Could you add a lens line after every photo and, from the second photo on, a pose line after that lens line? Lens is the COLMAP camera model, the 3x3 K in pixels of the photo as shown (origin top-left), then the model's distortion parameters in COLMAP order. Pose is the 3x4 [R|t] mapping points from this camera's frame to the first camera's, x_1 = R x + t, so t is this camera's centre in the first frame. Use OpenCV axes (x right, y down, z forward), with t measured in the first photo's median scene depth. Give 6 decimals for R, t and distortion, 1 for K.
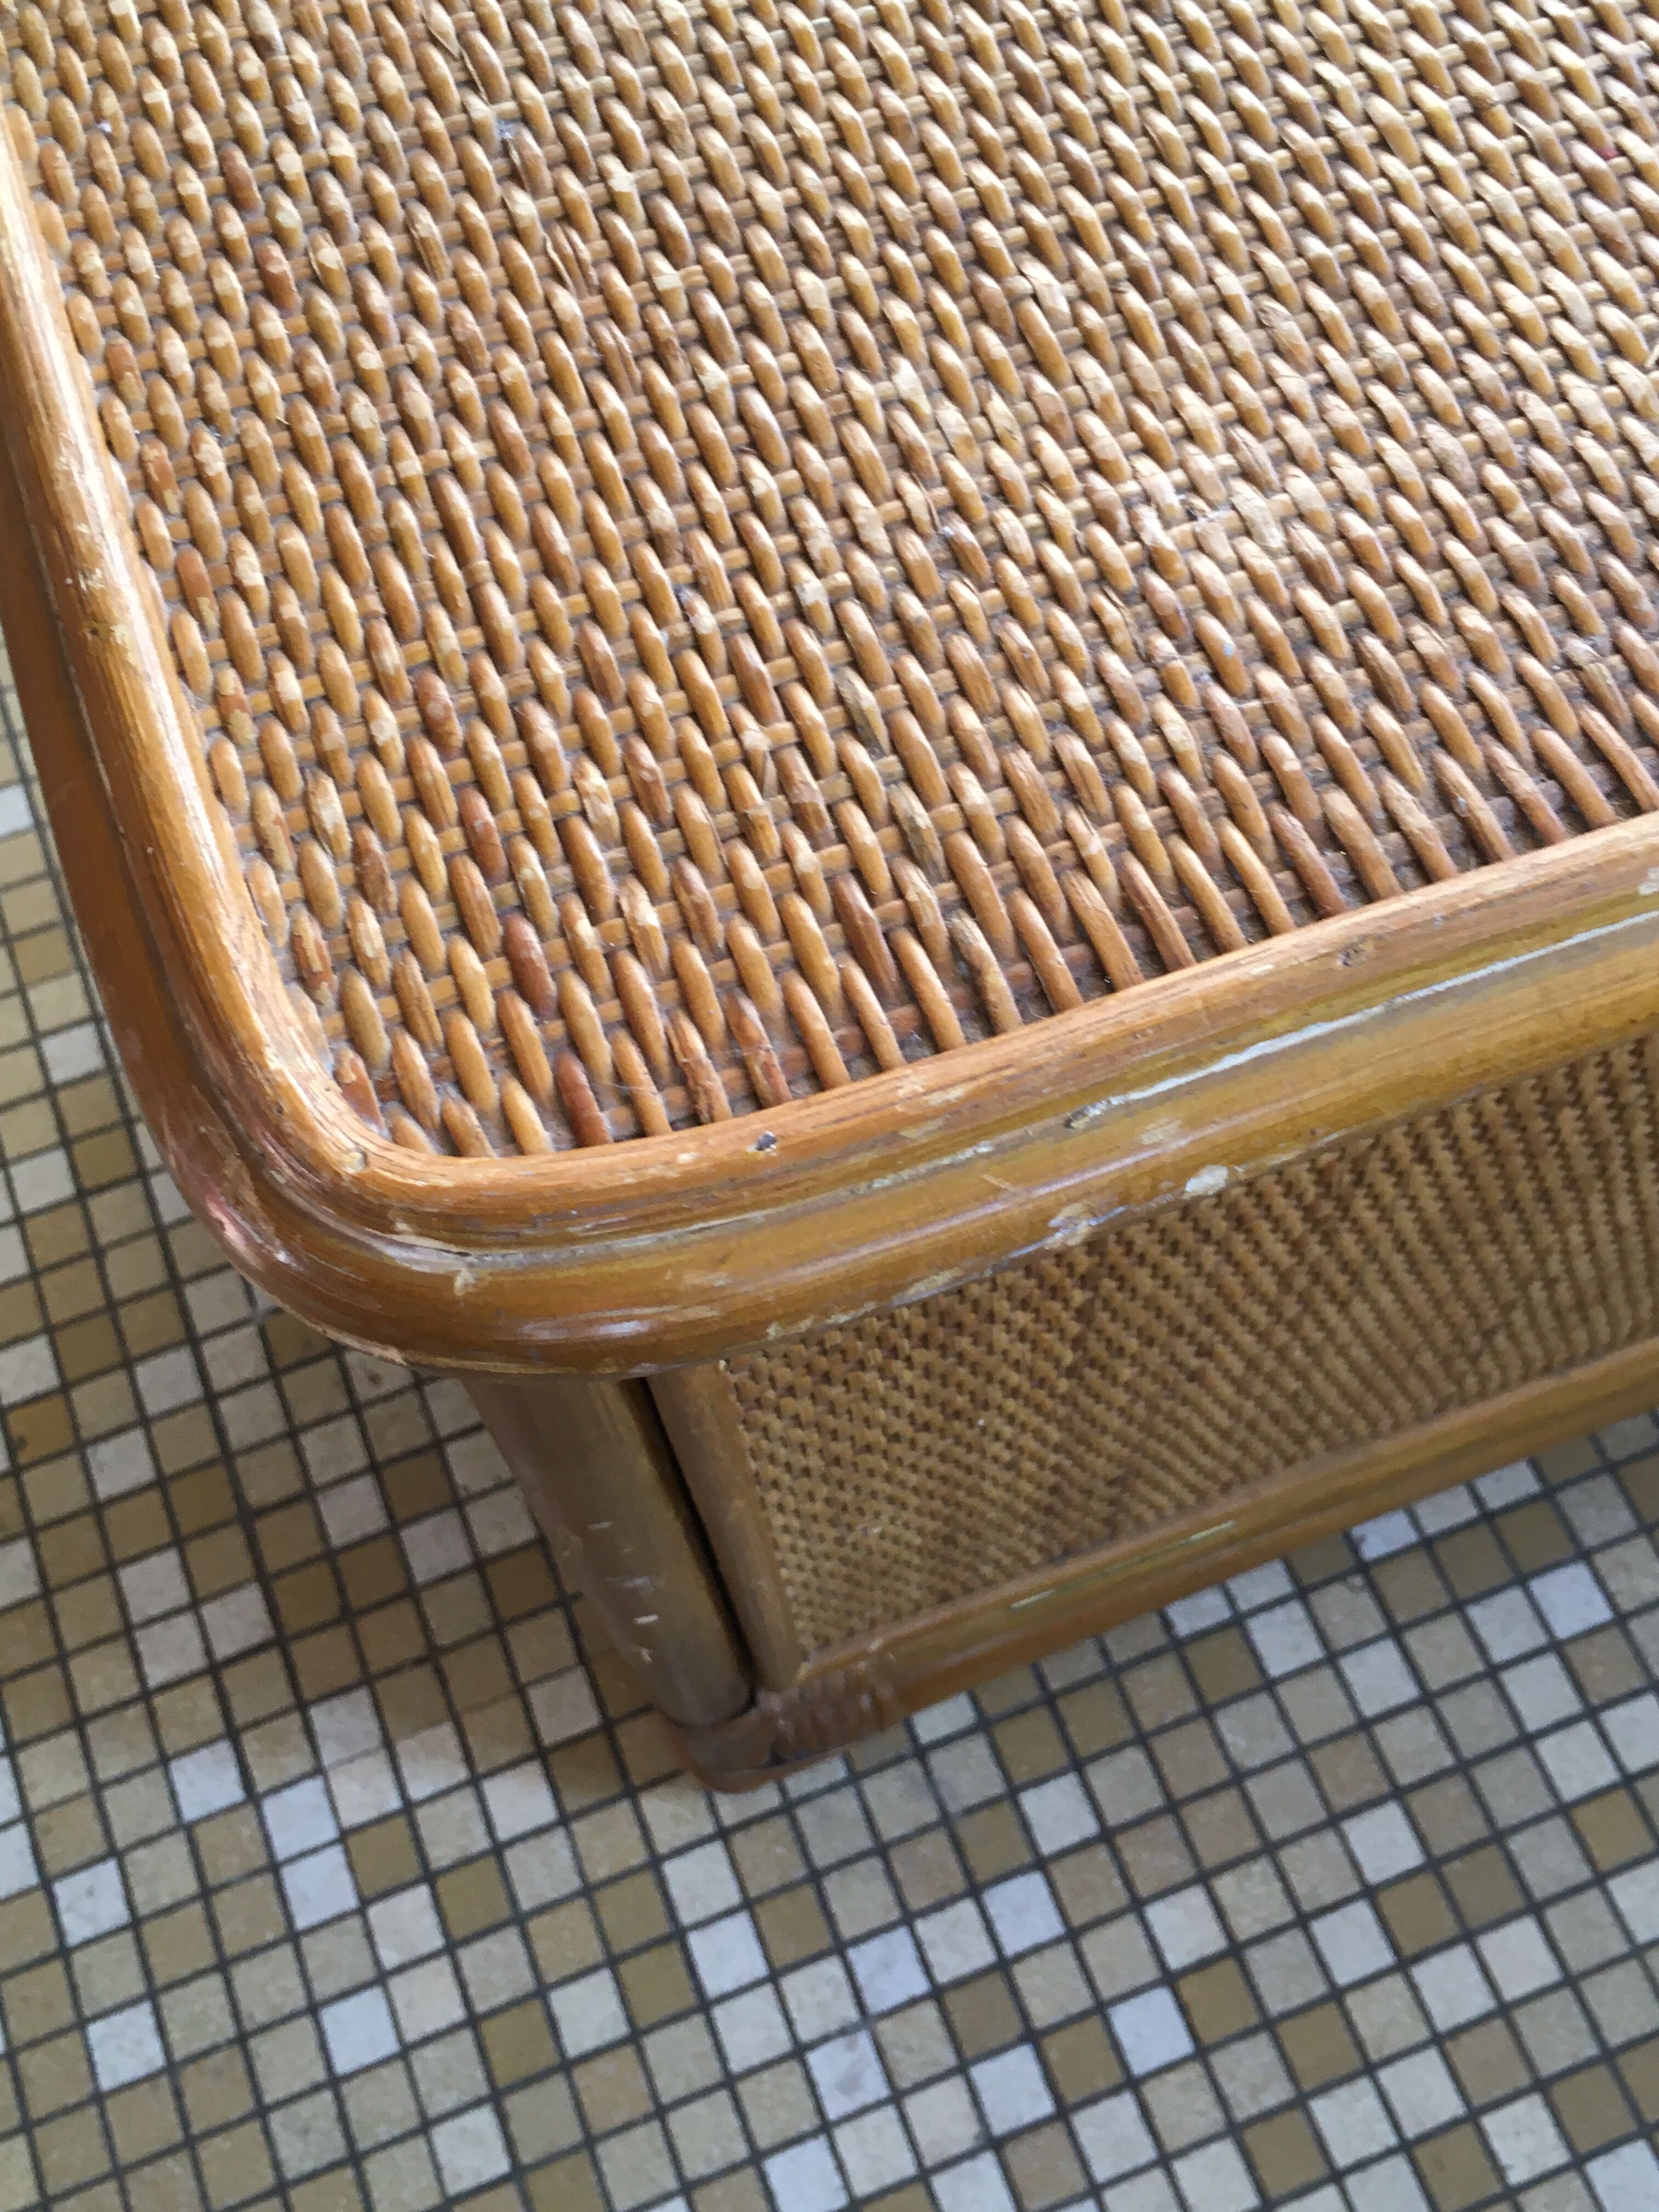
lens RADIAL K [[2344.7, 0, 833.8], [0, 2344.7, 1105.3], [0, 0, 1]] dist [0.080711, -0.127727]
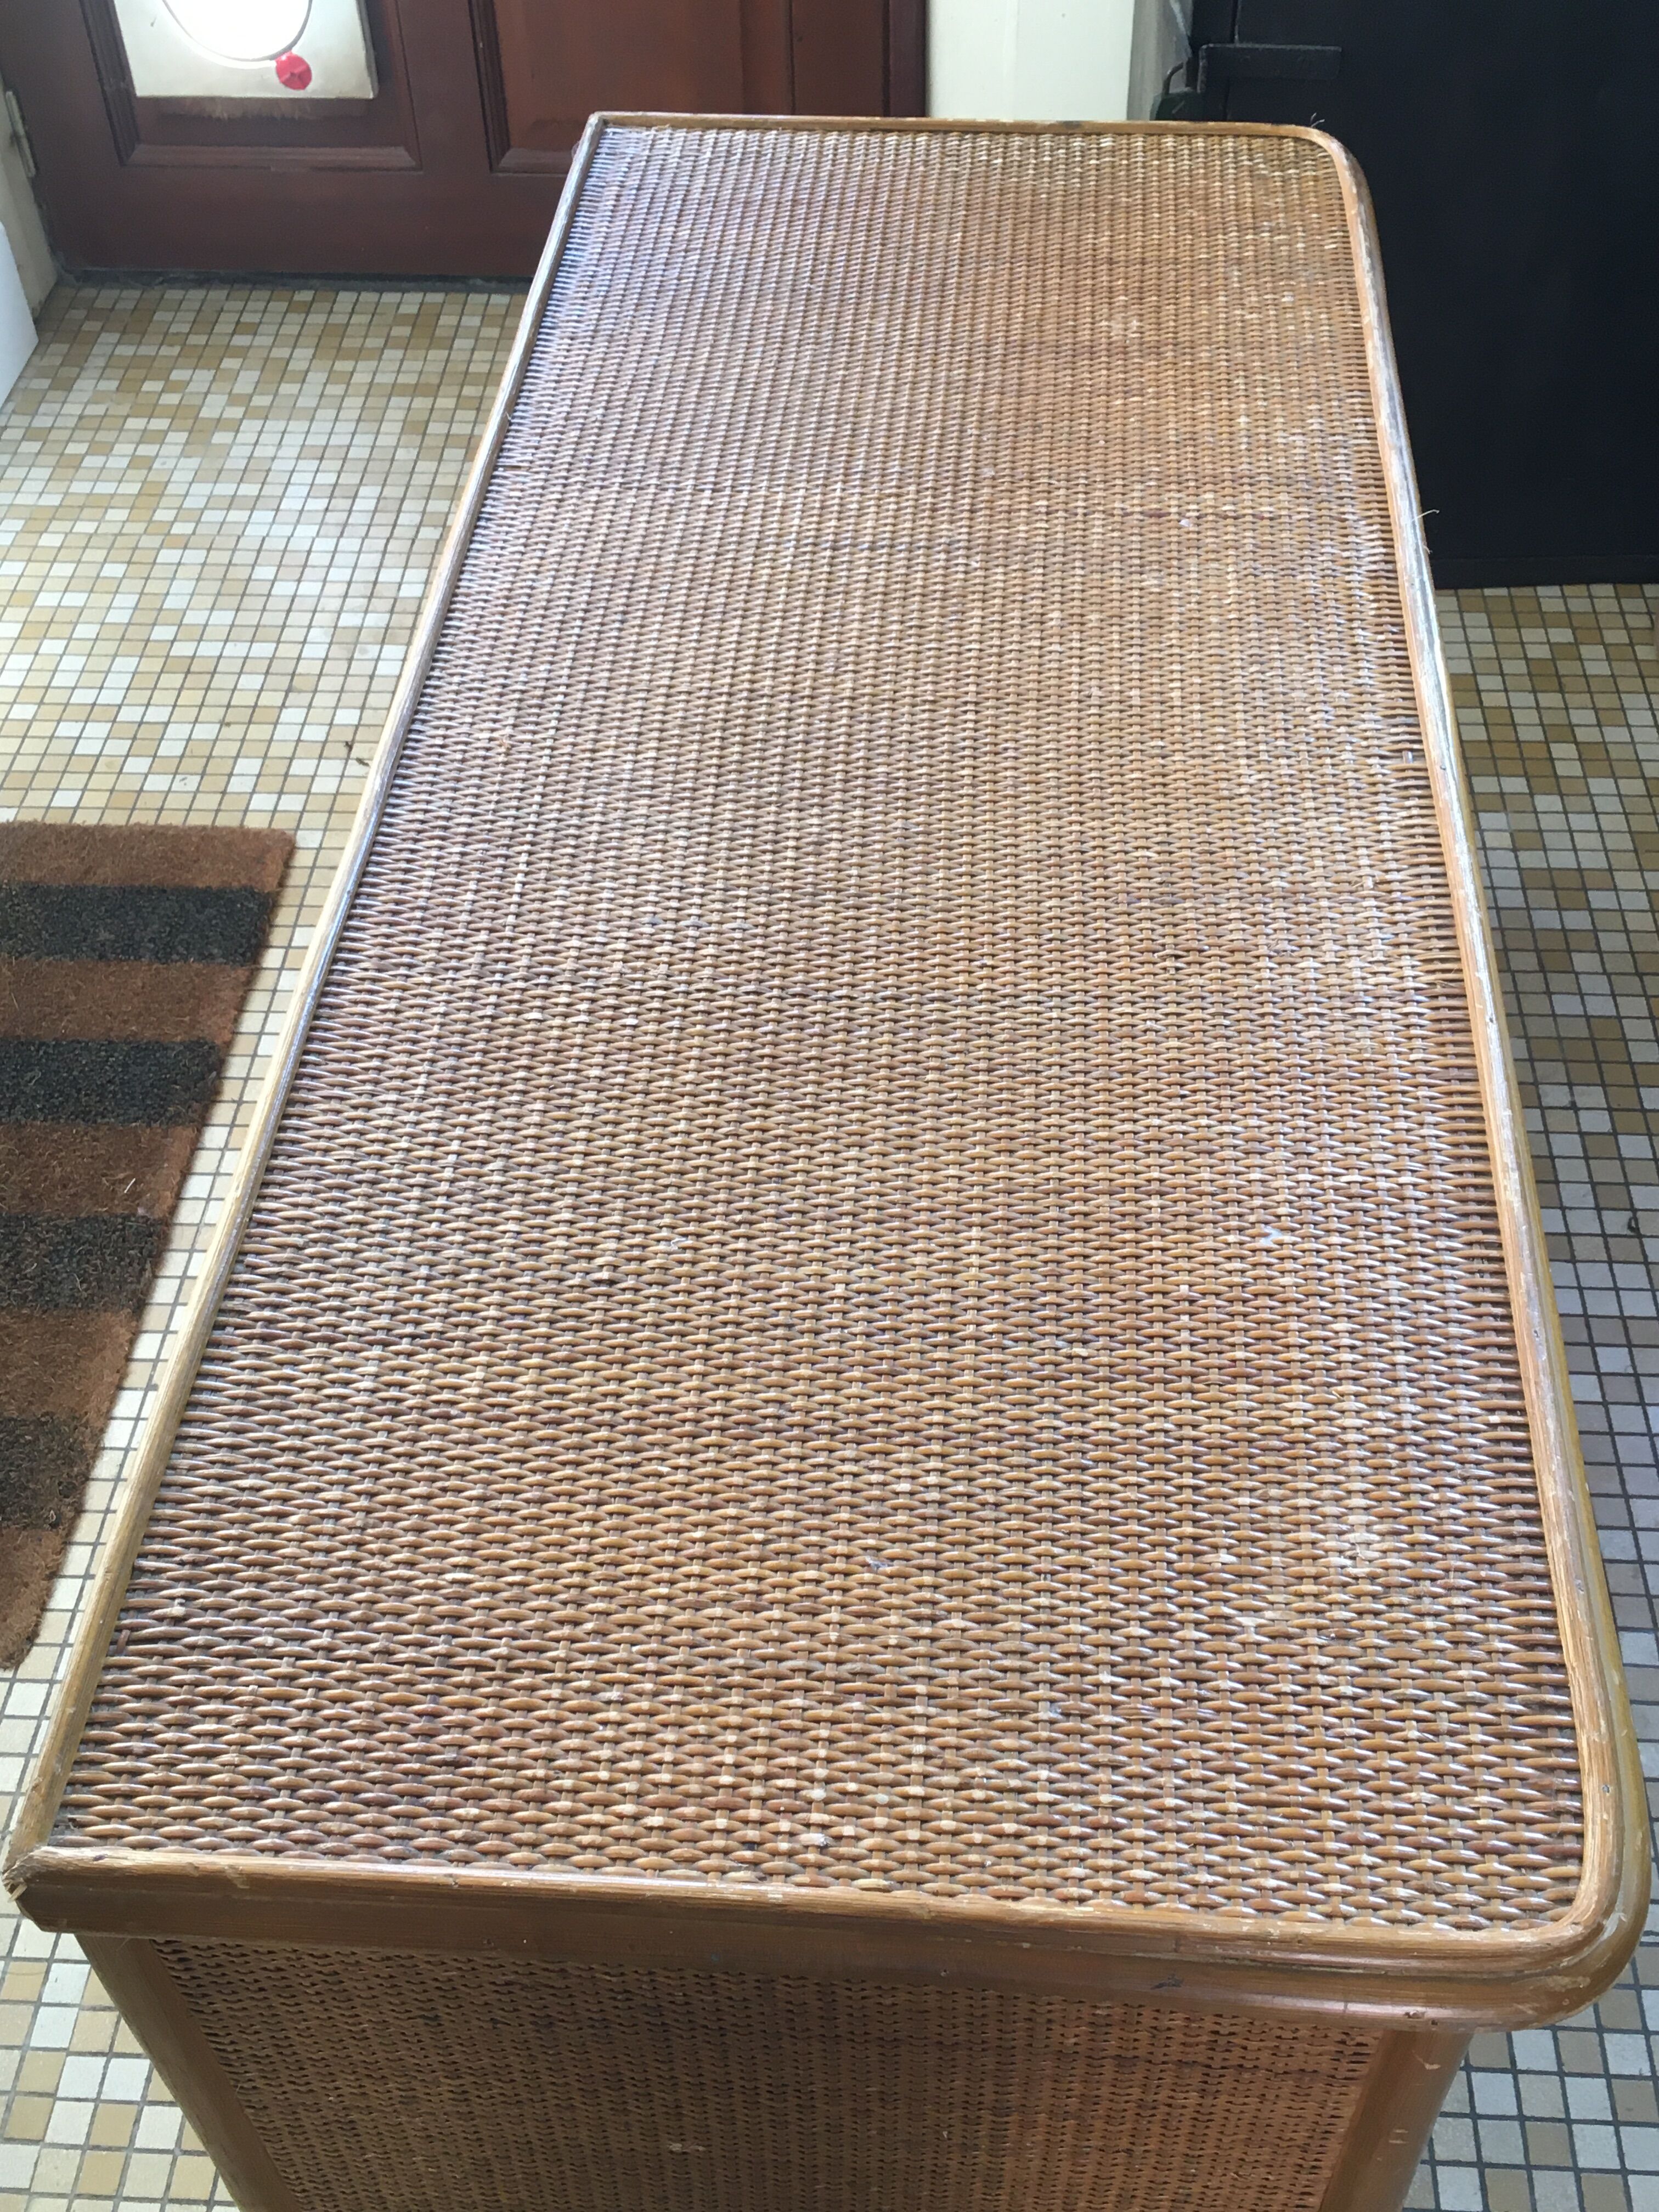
lens RADIAL K [[2297.4, 0, 834.4], [0, 2297.4, 1102.5], [0, 0, 1]] dist [0.054218, 0.004967]
pose [[0.421114, -0.640410, 0.642291, -1.234642], [0.829126, 0.558895, 0.013647, -0.918273], [-0.367713, 0.526793, 0.766339, -0.878764]]
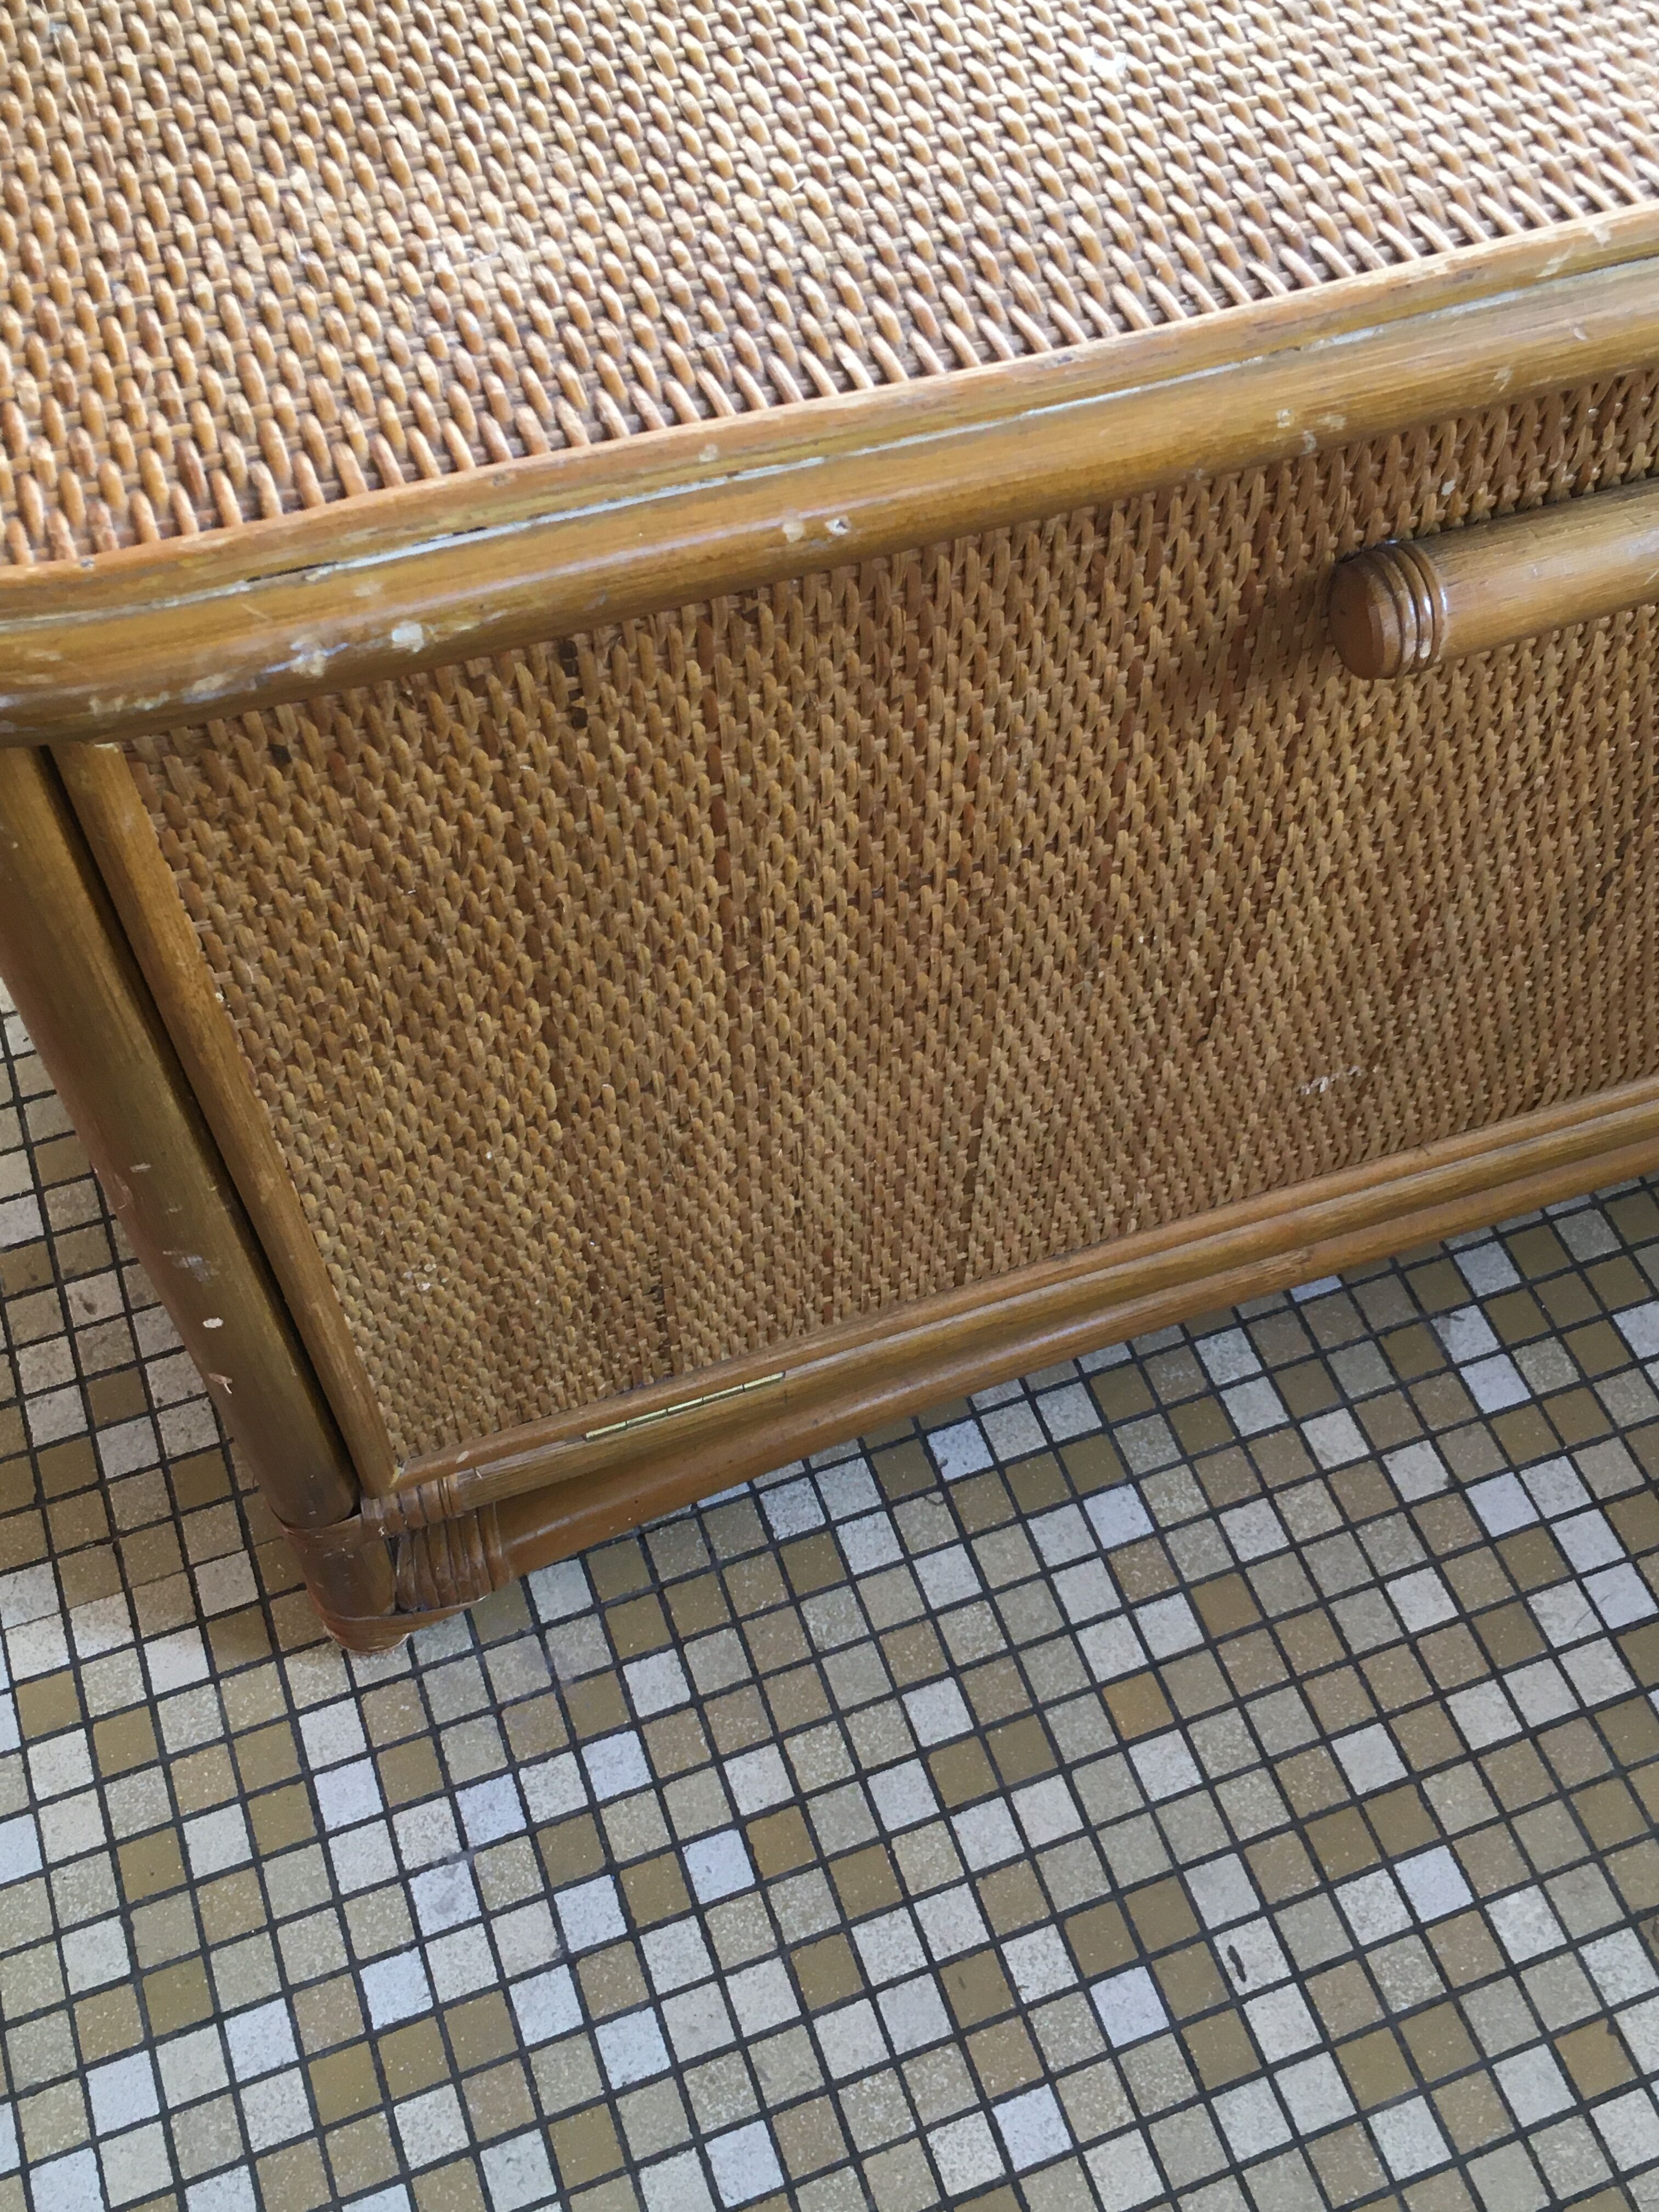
lens RADIAL K [[2321.7, 0, 833.1], [0, 2321.7, 1102.6], [0, 0, 1]] dist [0.069241, -0.077929]
pose [[0.998851, 0.039755, 0.026748, 0.320343], [-0.035509, 0.988959, -0.143869, 0.422352], [-0.032172, 0.142754, 0.989235, -0.338569]]
